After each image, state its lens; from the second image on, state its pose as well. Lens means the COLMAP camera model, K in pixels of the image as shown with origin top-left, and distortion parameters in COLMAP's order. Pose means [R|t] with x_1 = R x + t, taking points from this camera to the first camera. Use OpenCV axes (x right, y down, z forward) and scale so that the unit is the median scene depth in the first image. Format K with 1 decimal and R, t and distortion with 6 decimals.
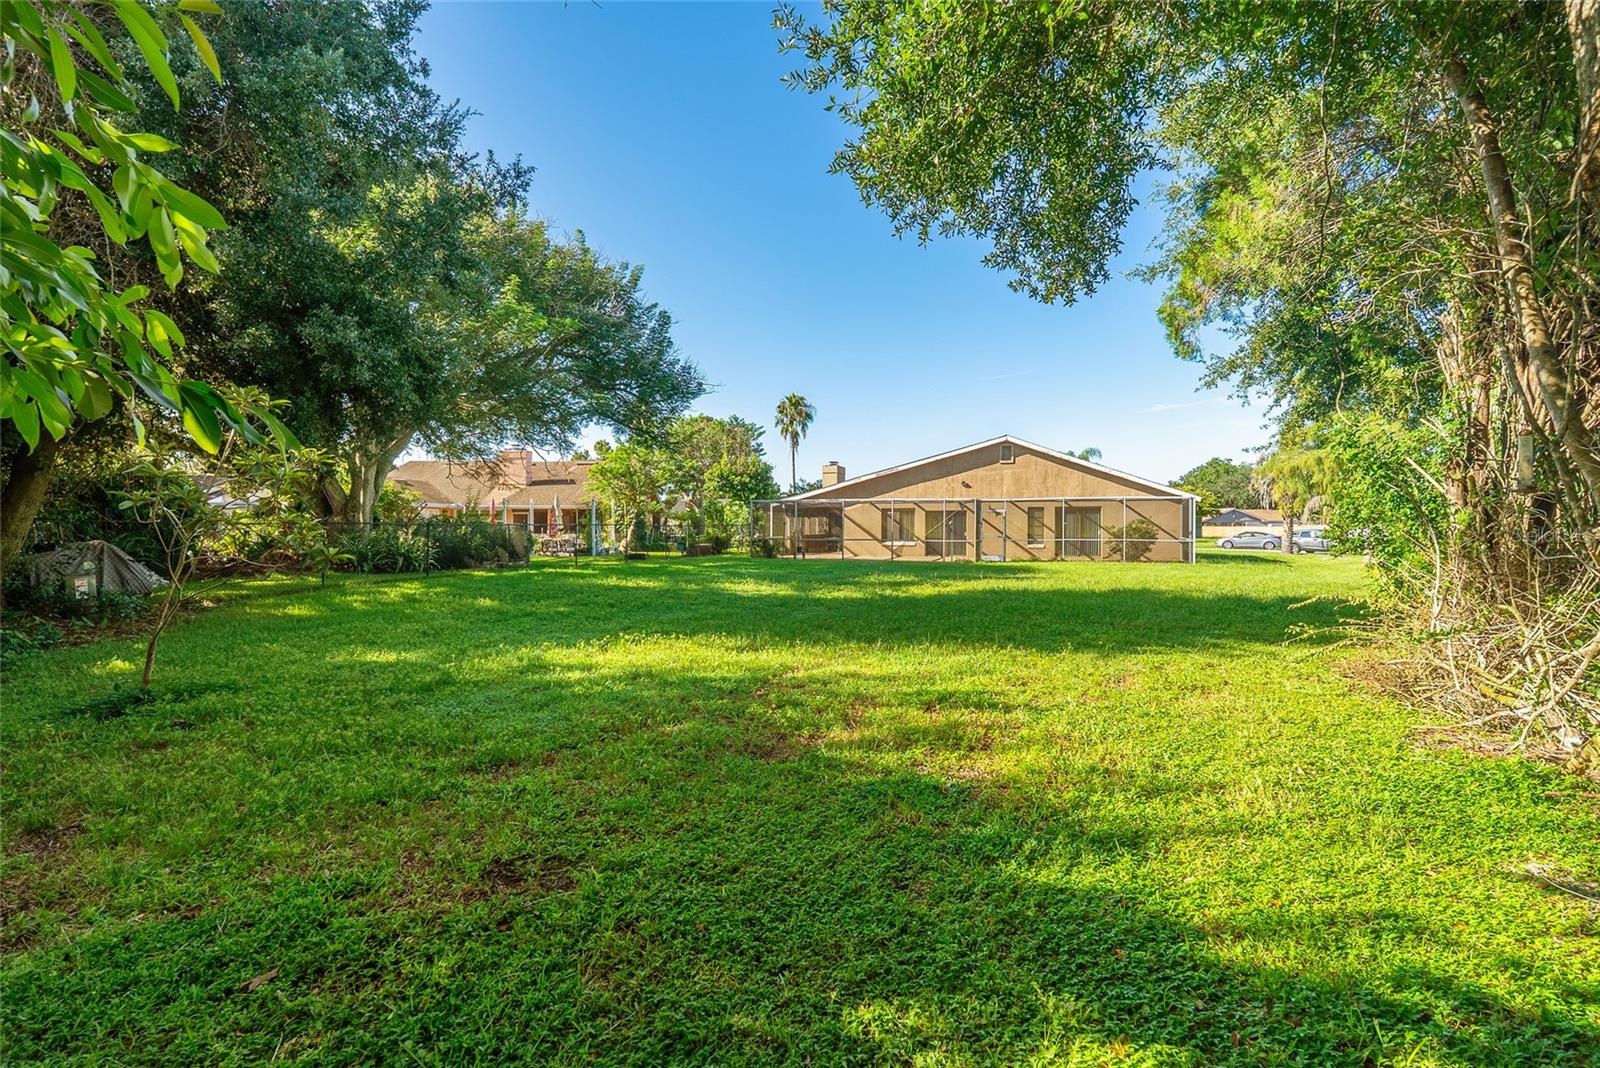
lens RADIAL K [[728.0, 0, 800.0], [0, 728.0, 534.0], [0, 0, 1]] dist [-0.002276, -0.000181]
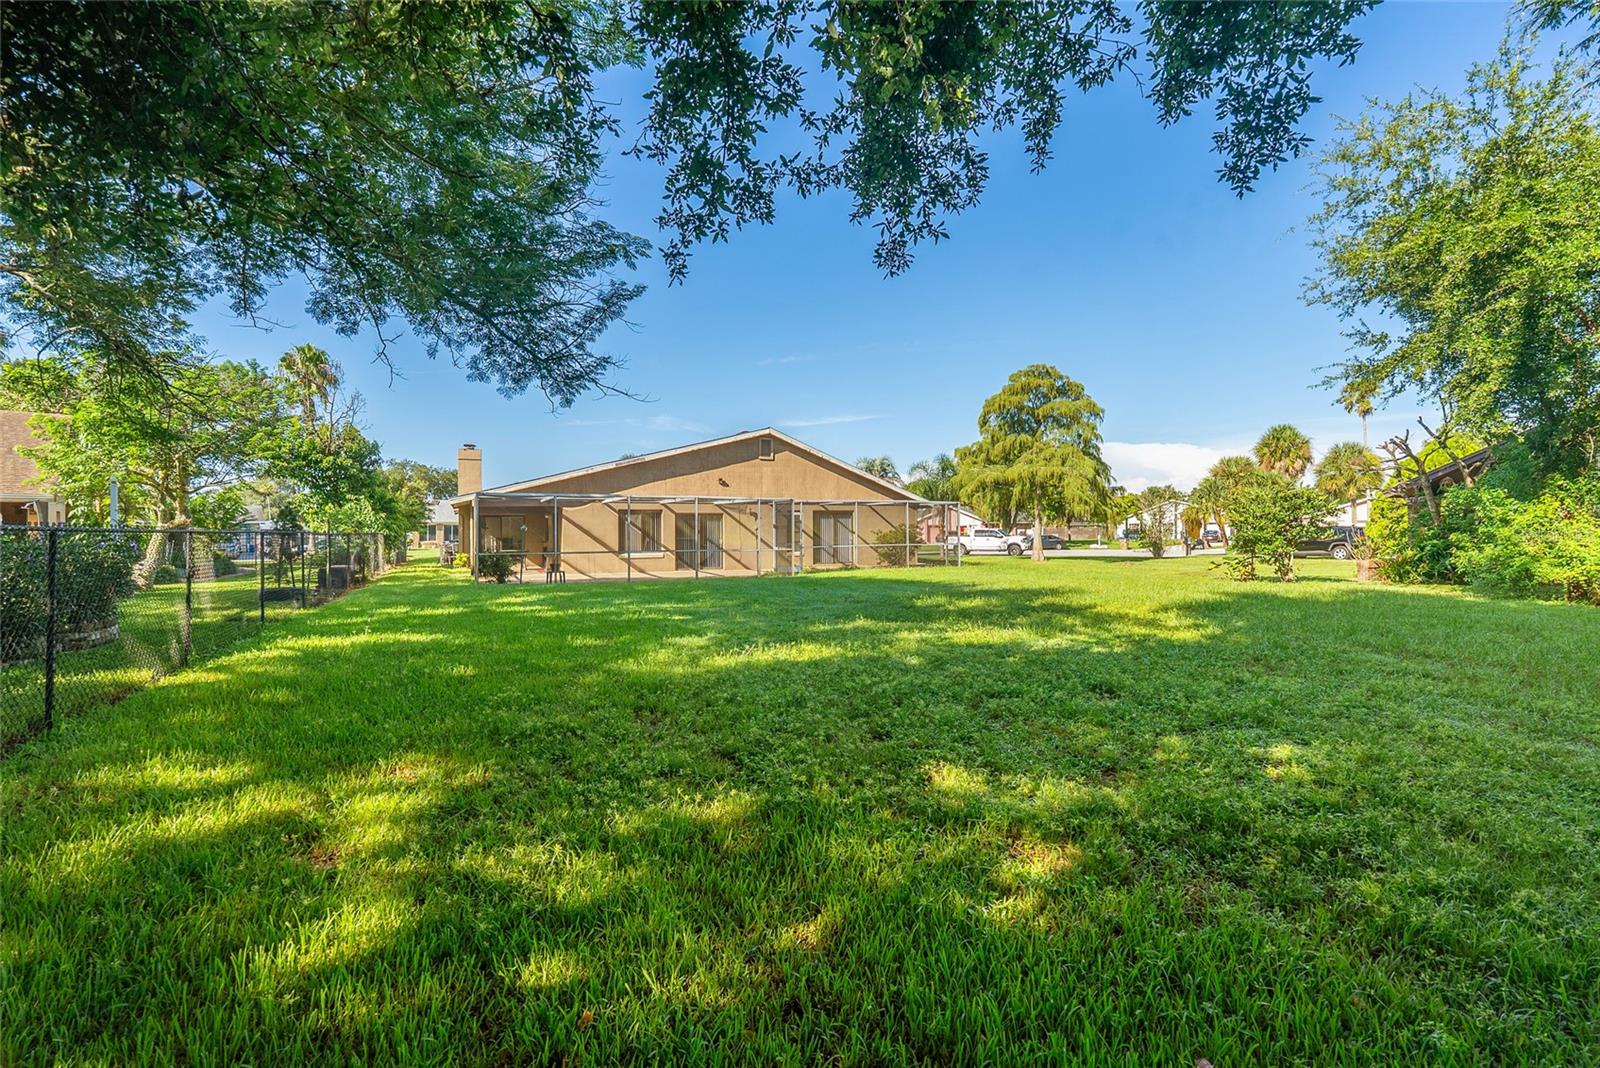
lens RADIAL K [[728.0, 0, 800.0], [0, 728.0, 534.0], [0, 0, 1]] dist [-0.002276, -0.000181]
pose [[0.721191, -0.006824, 0.692702, -0.279041], [0.014214, 0.999887, -0.004948, -0.003388], [-0.692590, 0.013414, 0.721207, 0.331240]]
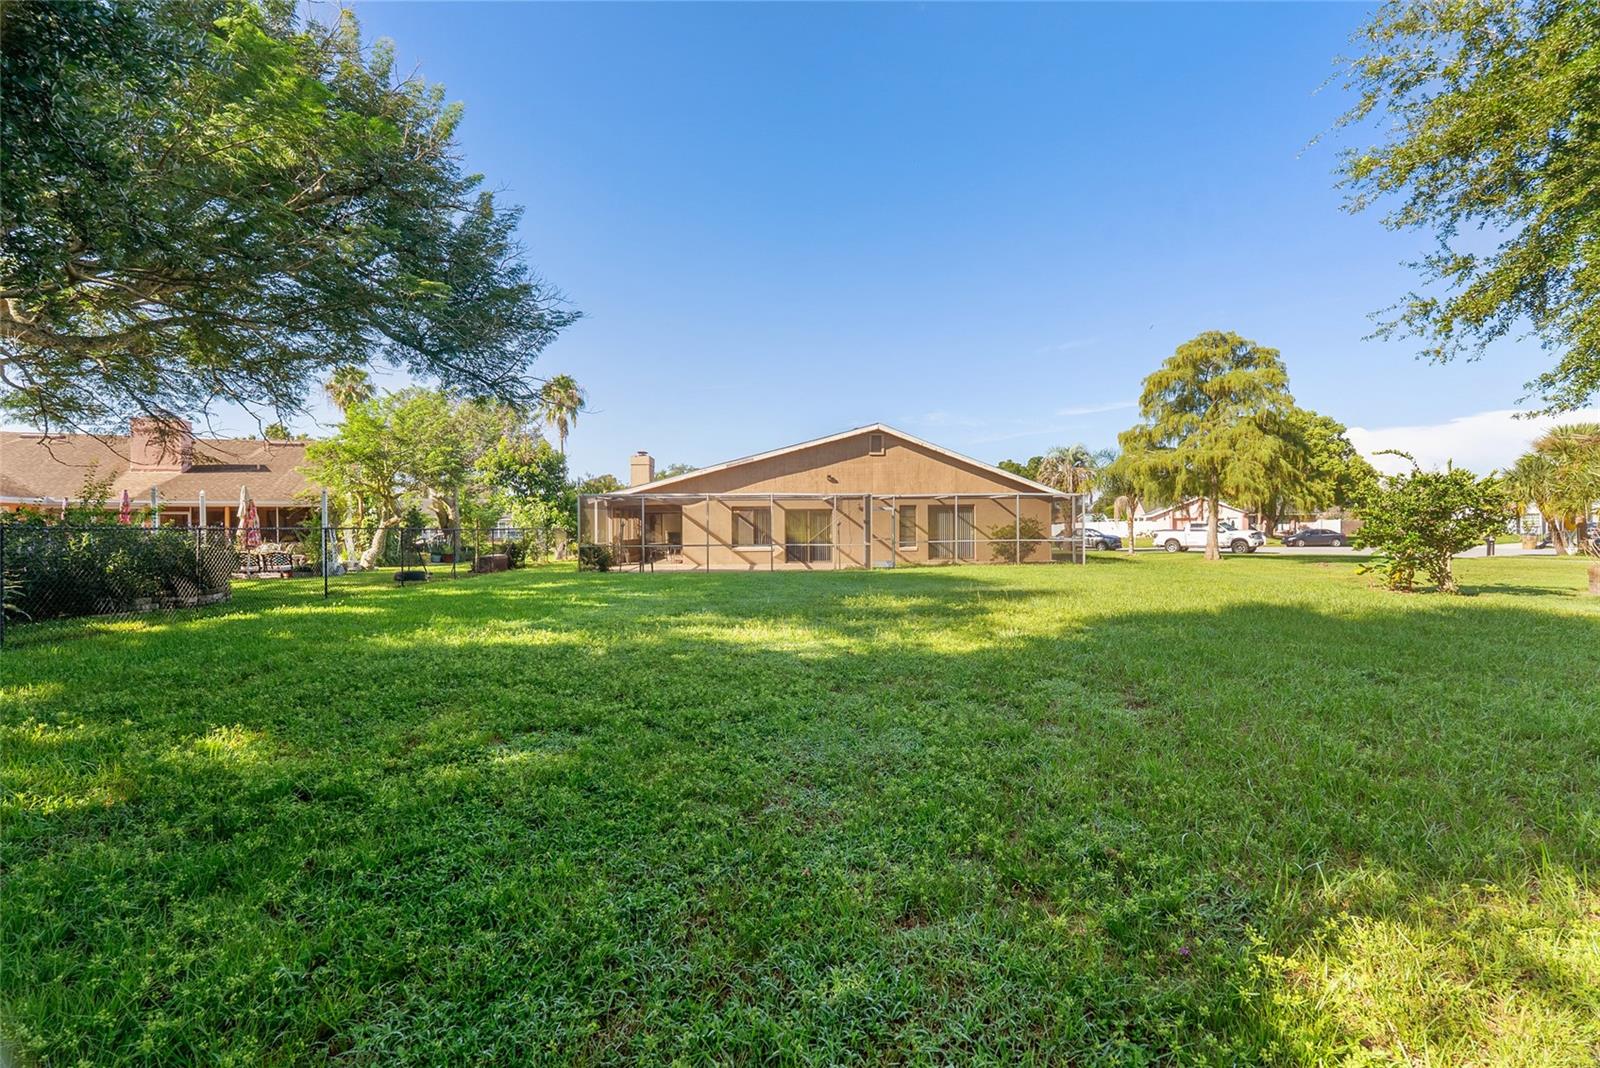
lens RADIAL K [[710.5, 0, 797.3], [0, 710.5, 527.8], [0, 0, 1]] dist [-0.002166, -0.000371]
pose [[0.927273, -0.007817, 0.374304, -0.122019], [0.012401, 0.999875, -0.009839, -0.002383], [-0.374180, 0.013765, 0.927254, 0.231431]]
